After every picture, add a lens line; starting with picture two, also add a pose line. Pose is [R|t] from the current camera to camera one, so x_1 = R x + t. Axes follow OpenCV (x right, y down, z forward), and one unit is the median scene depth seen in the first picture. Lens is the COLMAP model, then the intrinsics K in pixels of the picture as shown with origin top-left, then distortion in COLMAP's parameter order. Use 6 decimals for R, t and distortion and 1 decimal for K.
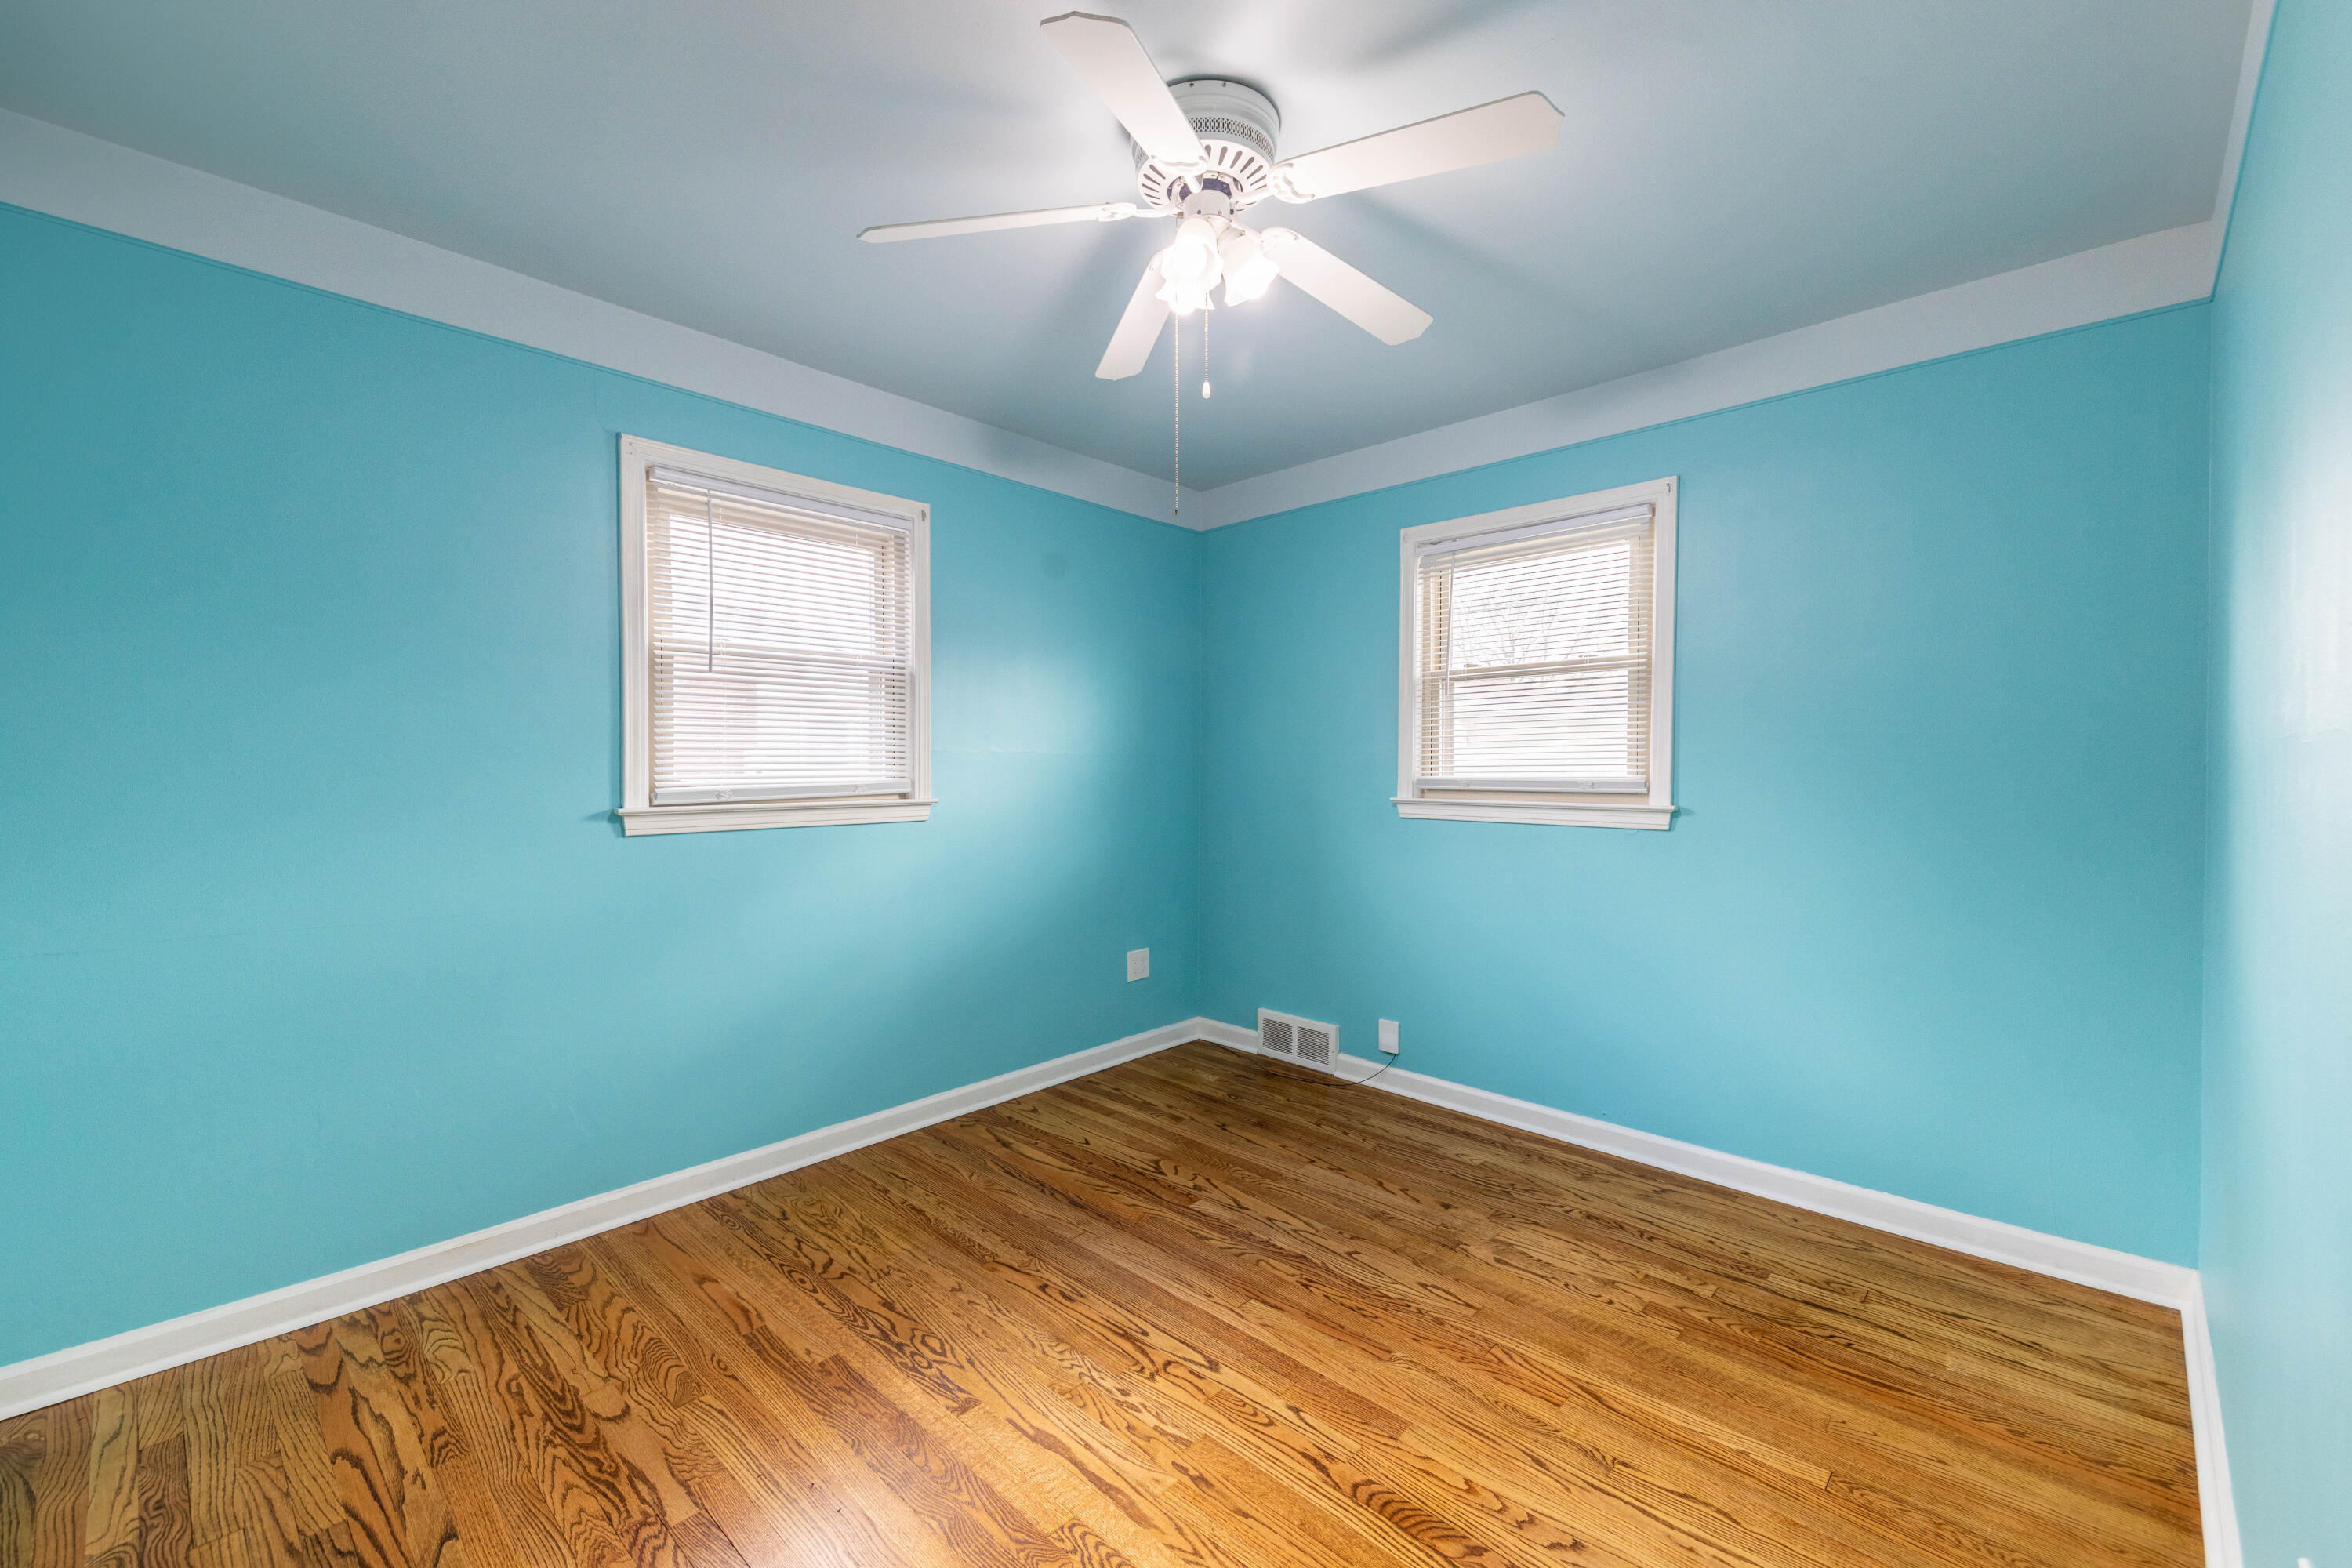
lens RADIAL K [[960.5, 0, 1178.0], [0, 960.5, 776.6], [0, 0, 1]] dist [0.055886, -0.021019]
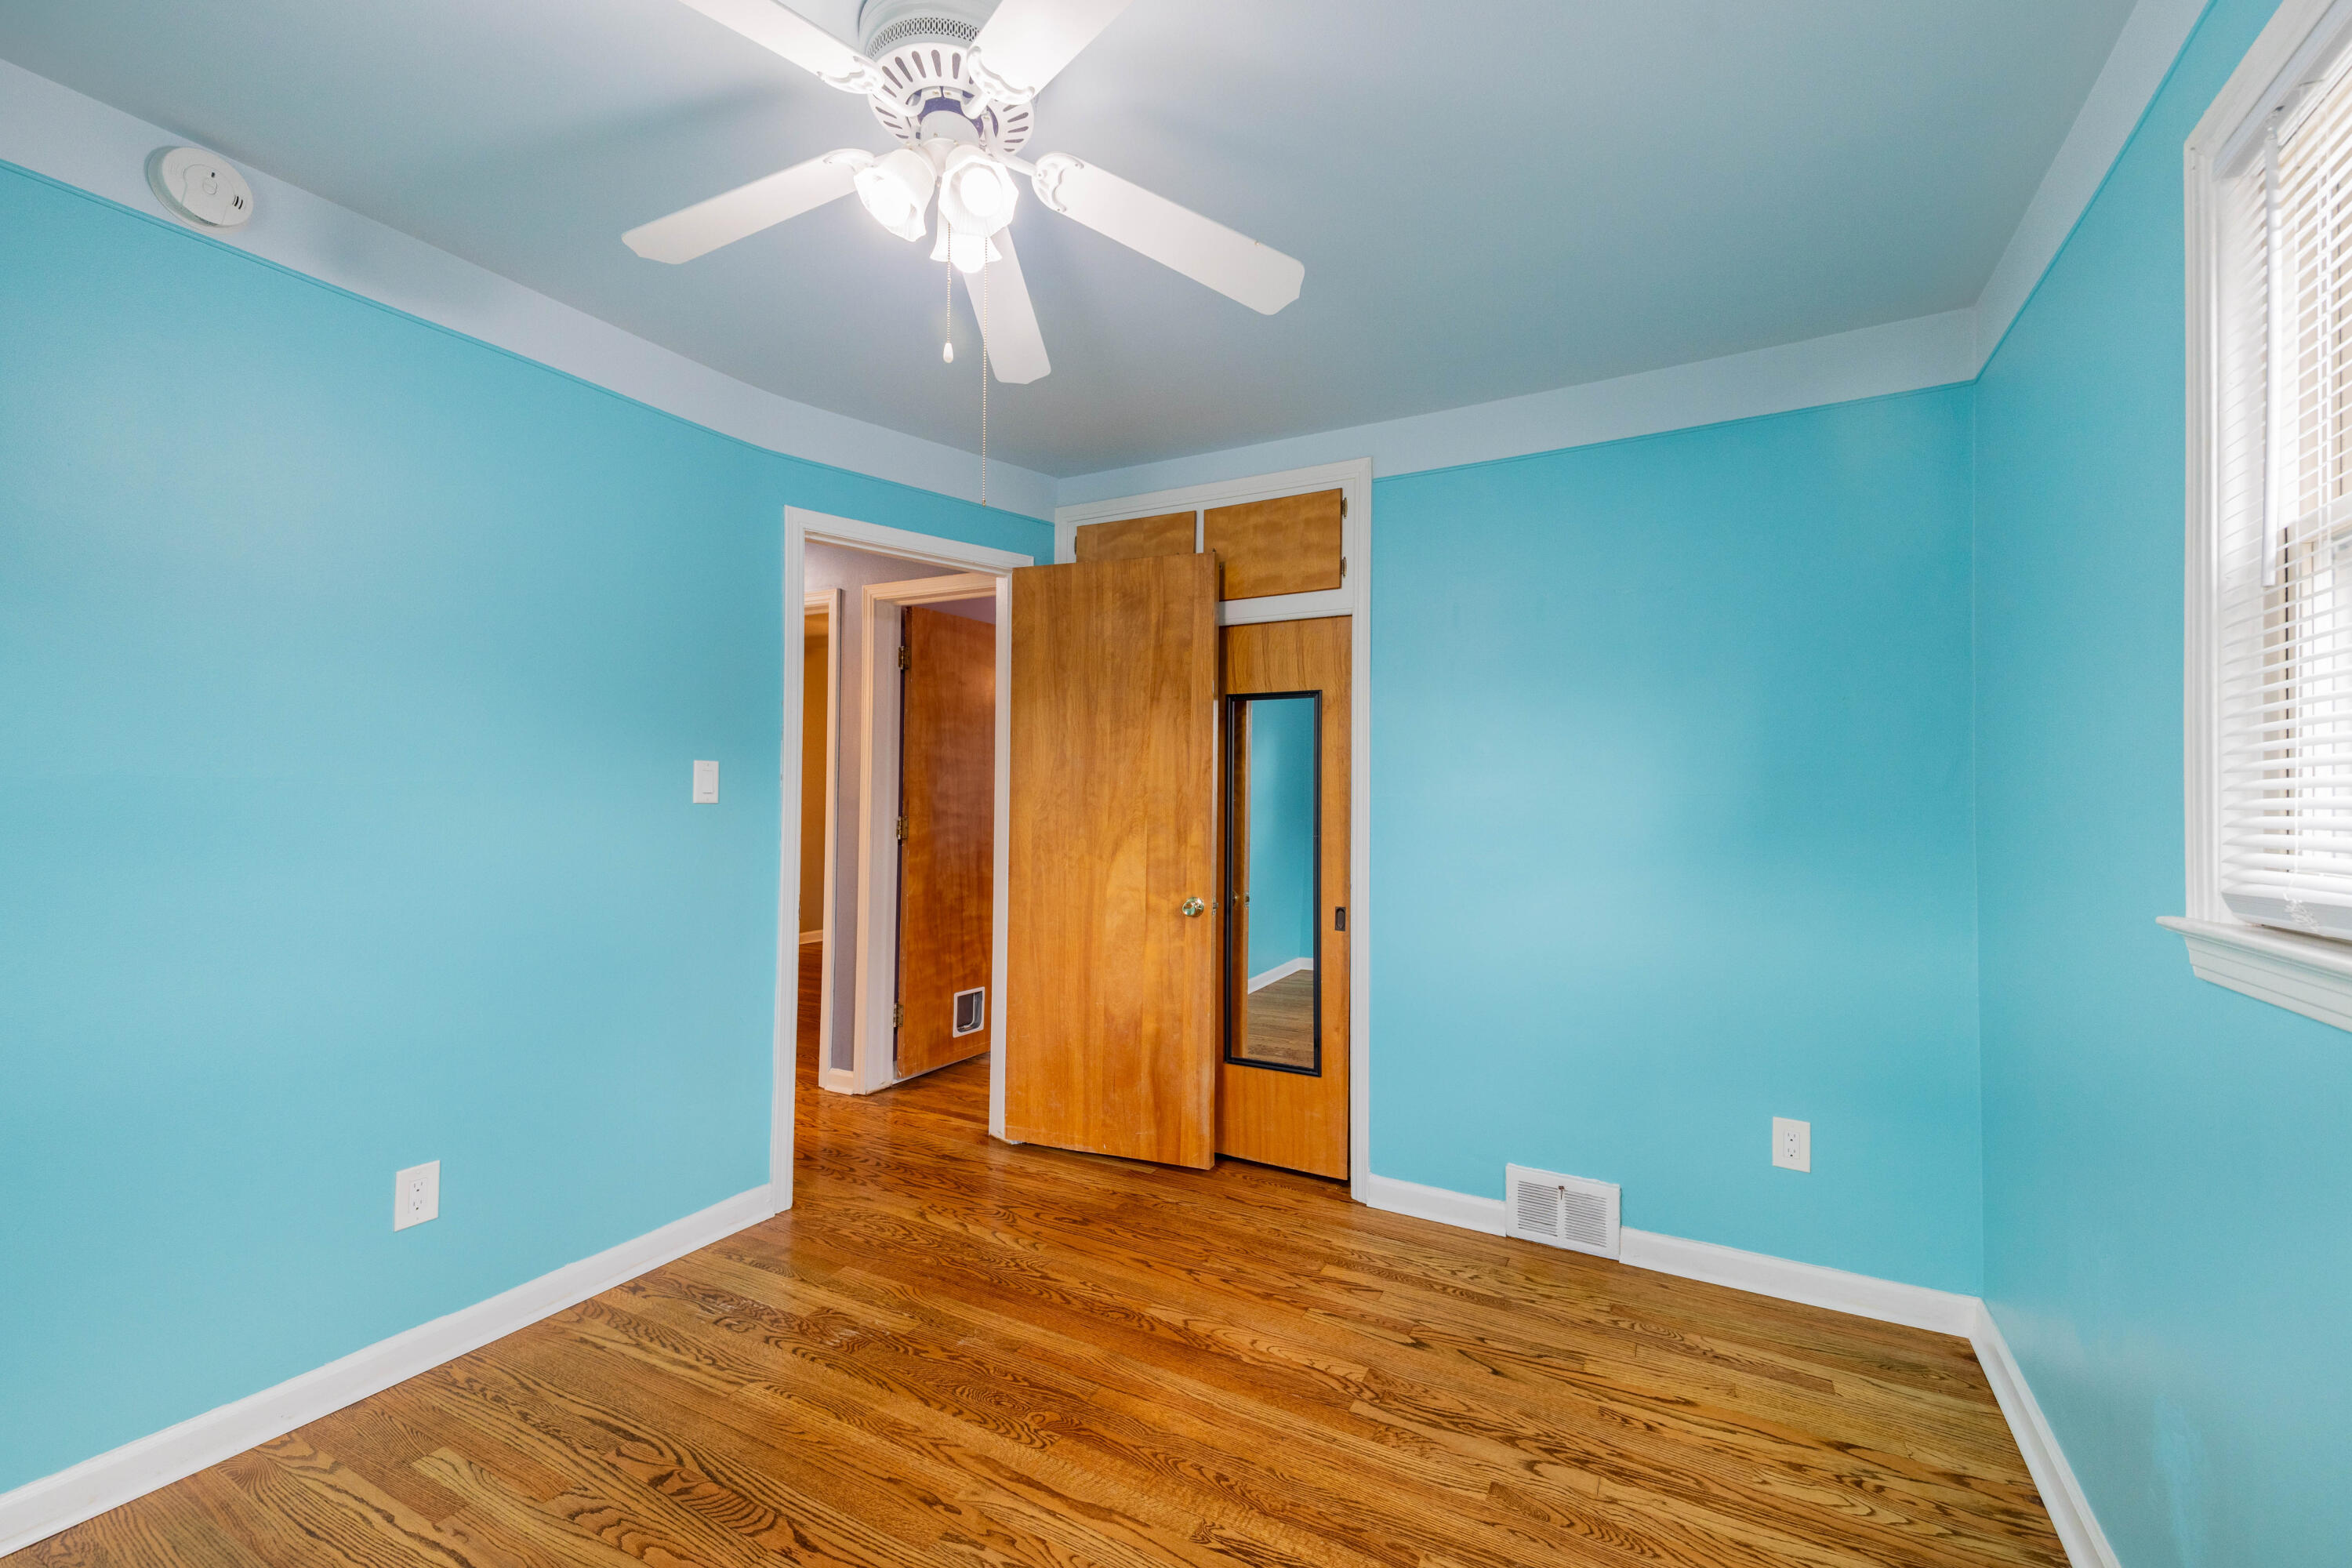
lens RADIAL K [[960.5, 0, 1178.0], [0, 960.5, 776.6], [0, 0, 1]] dist [0.055886, -0.021019]
pose [[-0.965142, -0.017726, -0.261125, 0.055595], [-0.015453, 0.999823, -0.010755, -0.035139], [0.261269, -0.006345, -0.965245, 2.027594]]
